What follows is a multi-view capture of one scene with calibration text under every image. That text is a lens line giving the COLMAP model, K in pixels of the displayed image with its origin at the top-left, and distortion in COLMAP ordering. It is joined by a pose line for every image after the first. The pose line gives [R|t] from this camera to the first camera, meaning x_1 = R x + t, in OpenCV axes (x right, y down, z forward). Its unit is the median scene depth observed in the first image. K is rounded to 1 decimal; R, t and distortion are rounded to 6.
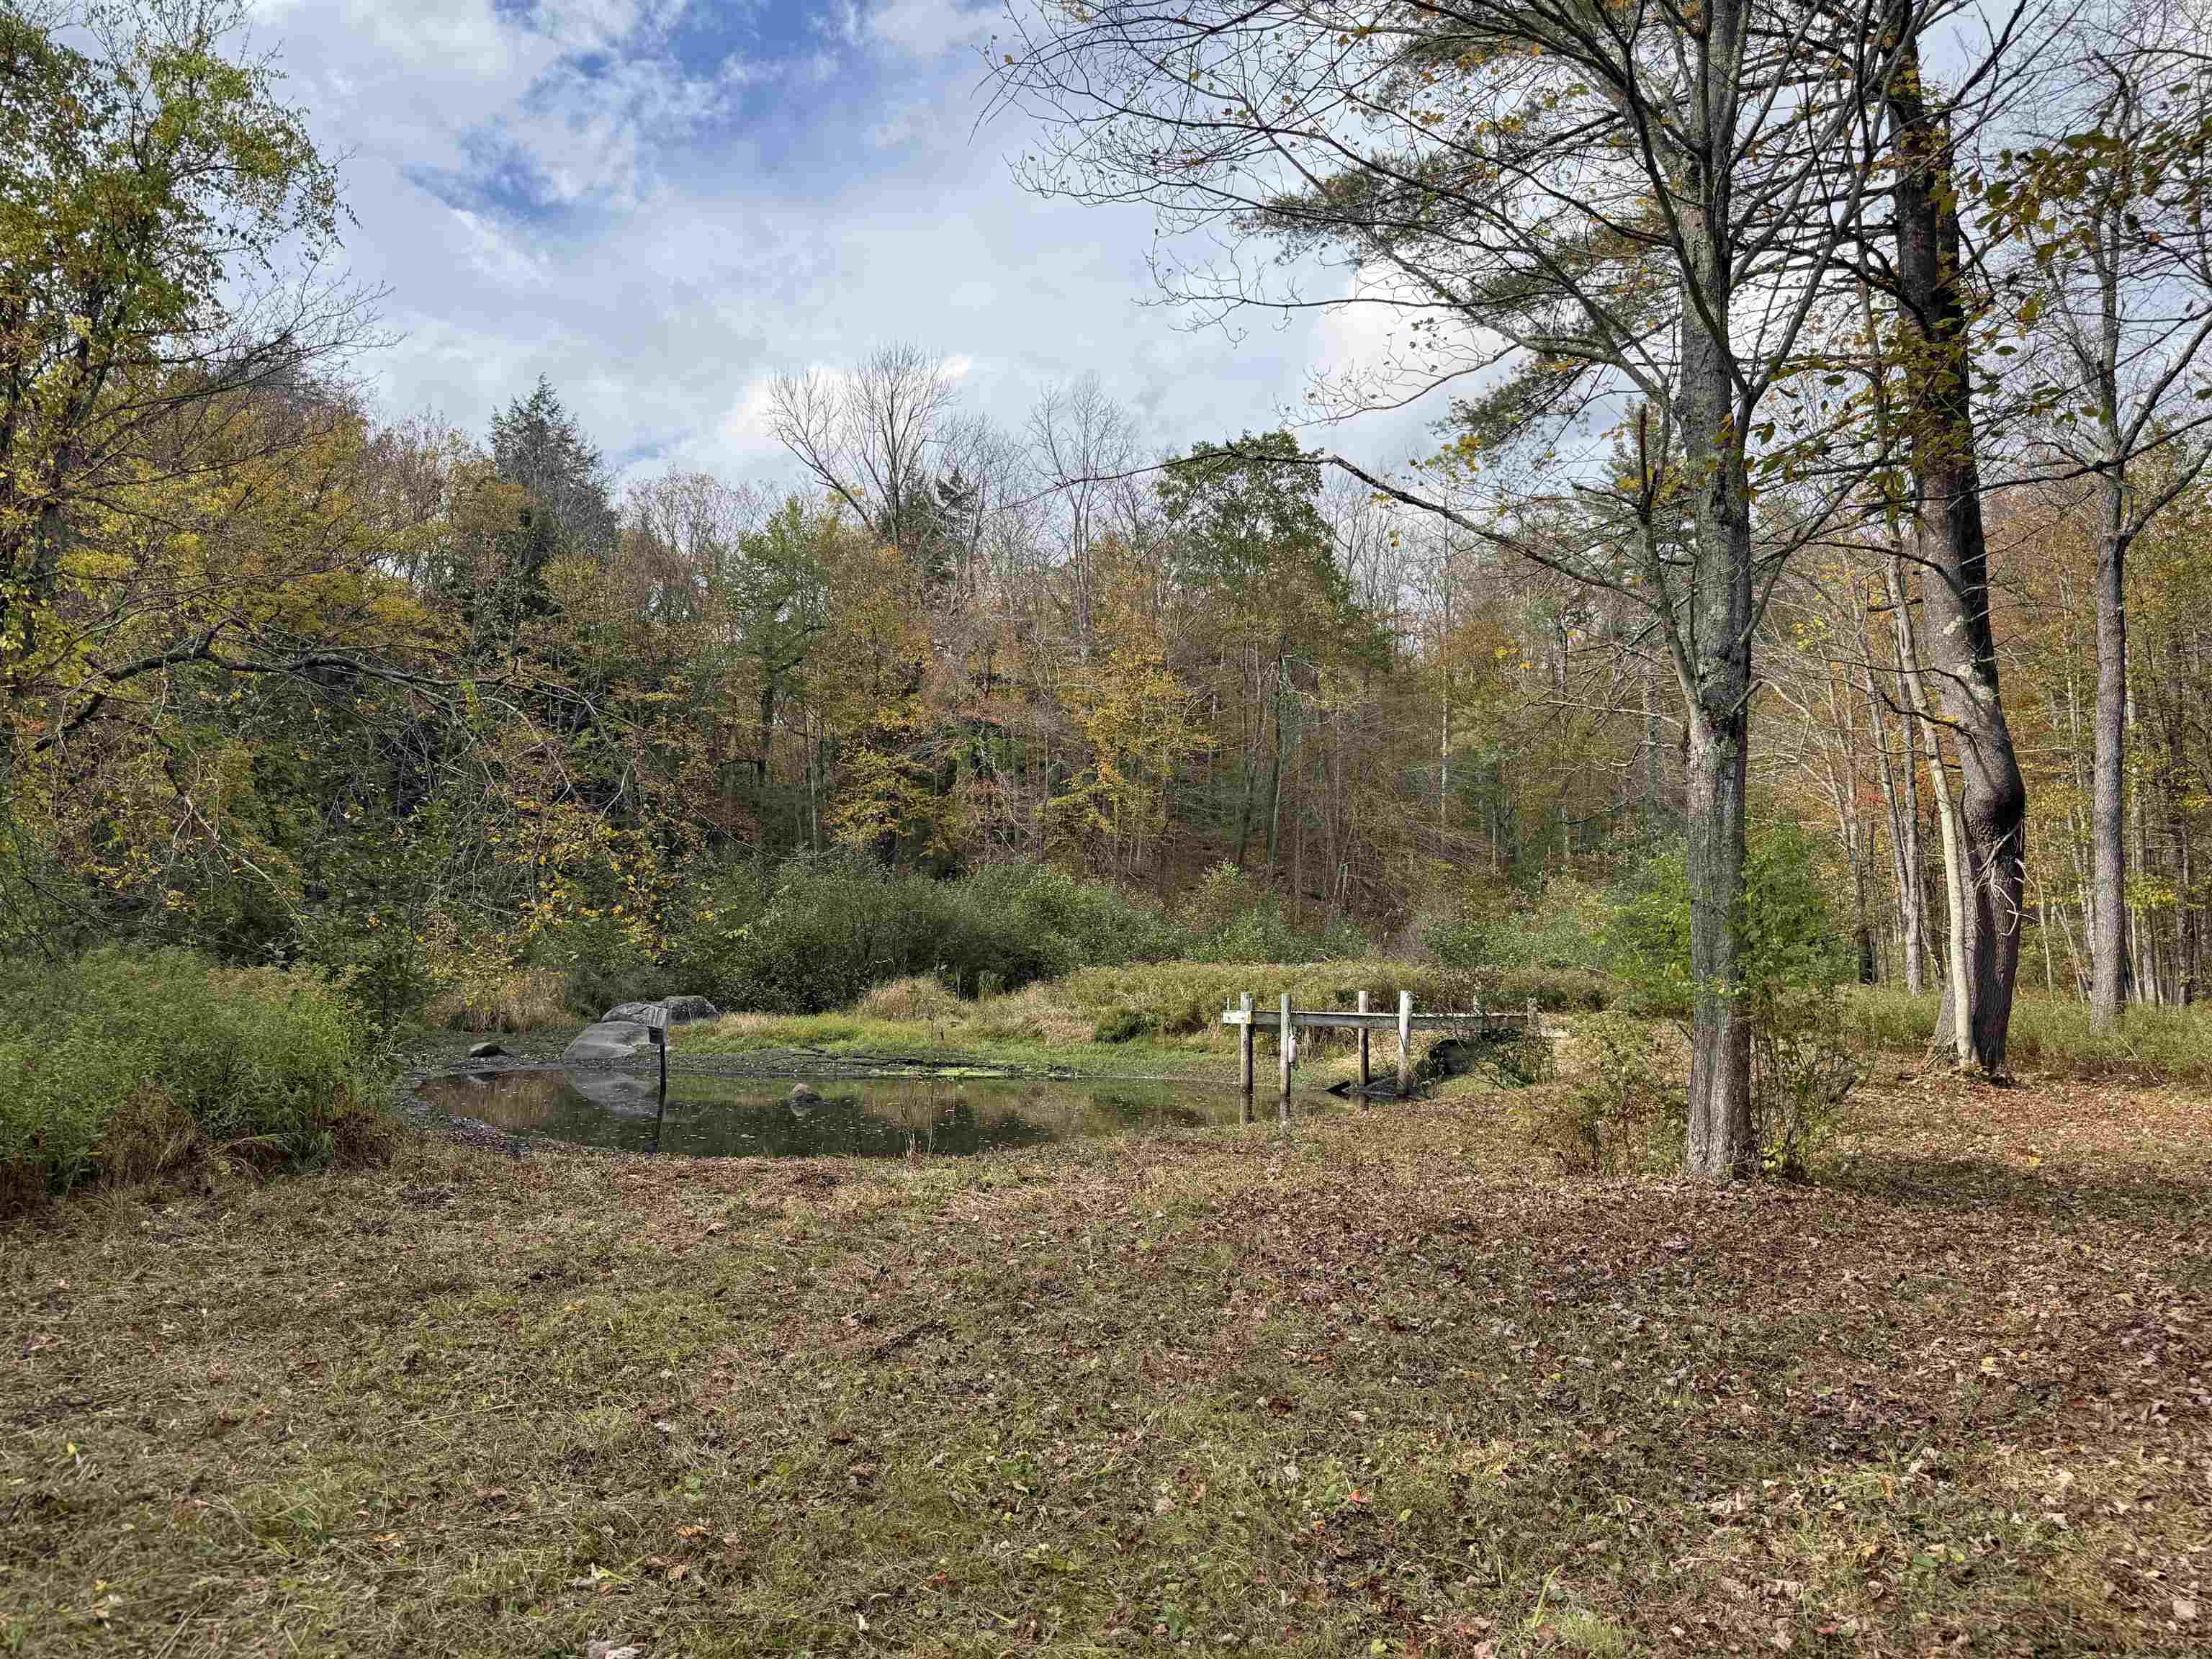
lens RADIAL K [[1606.6, 0, 1072.8], [0, 1606.6, 829.8], [0, 0, 1]] dist [0.054962, -0.039525]
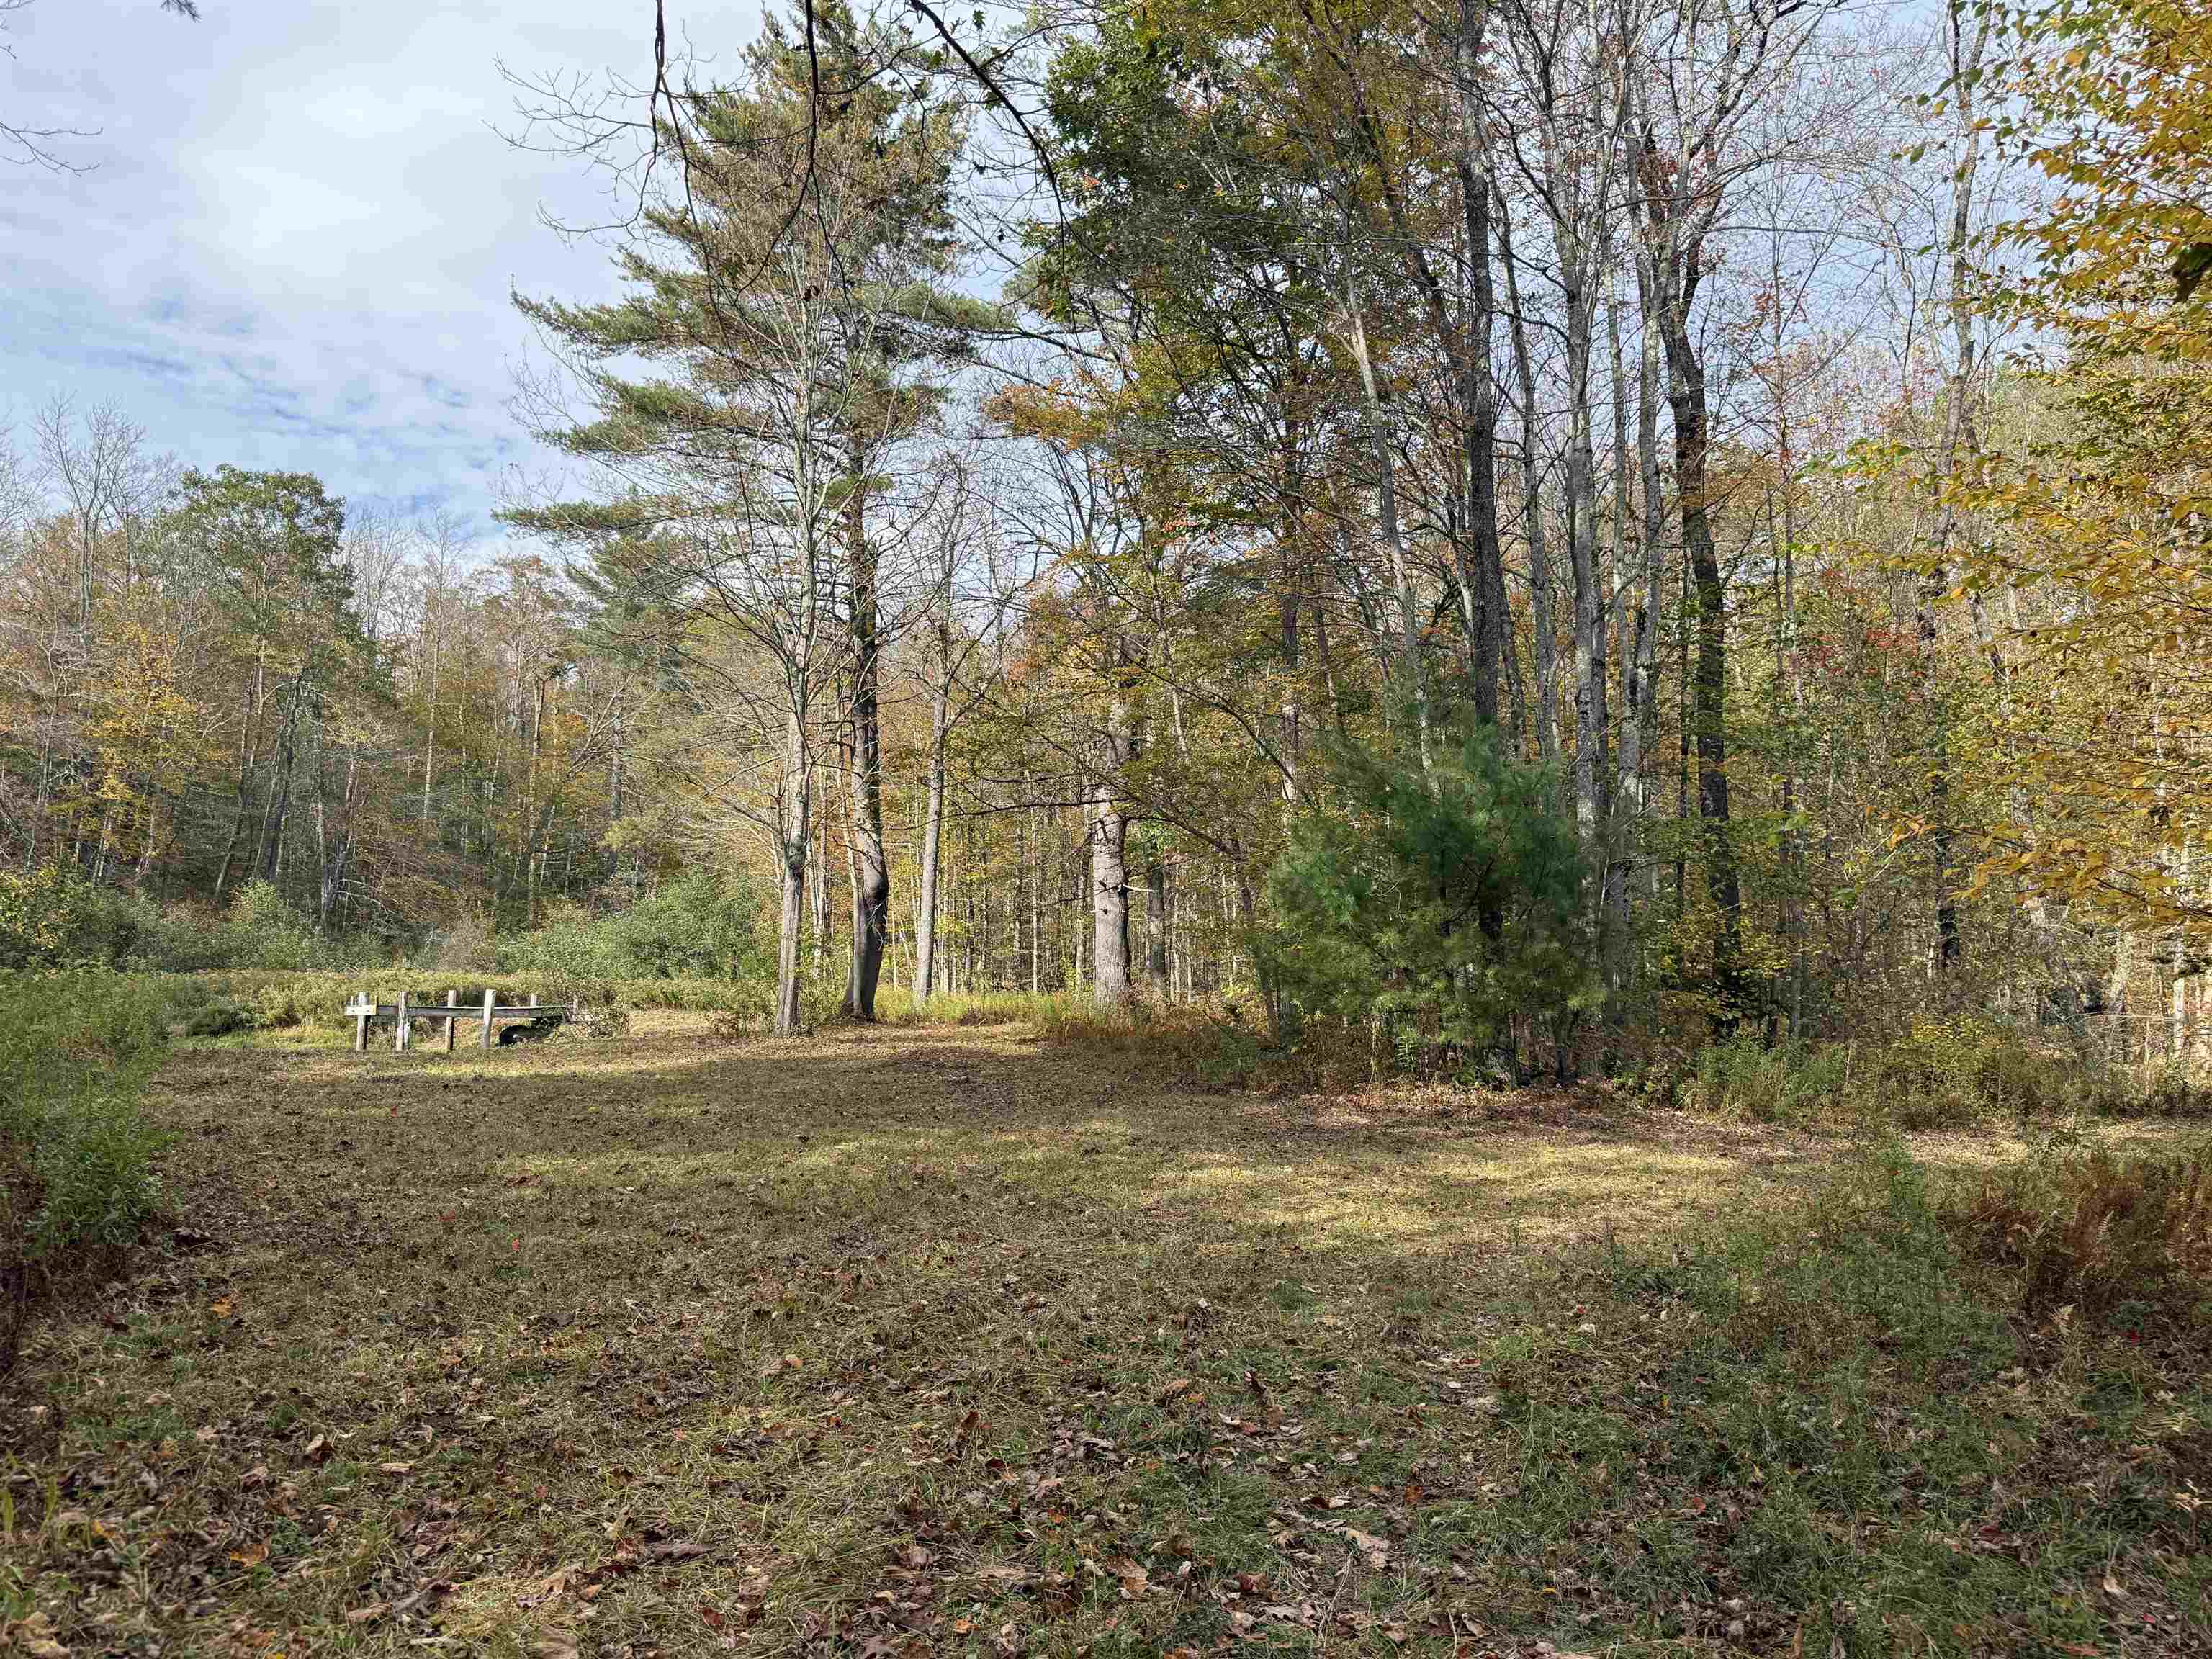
lens RADIAL K [[1606.6, 0, 1072.8], [0, 1606.6, 829.8], [0, 0, 1]] dist [0.054962, -0.039525]
pose [[0.799155, 0.053997, 0.598695, -0.229564], [-0.049762, 0.998482, -0.023629, -0.026569], [-0.599062, -0.010909, 0.800628, -0.389774]]
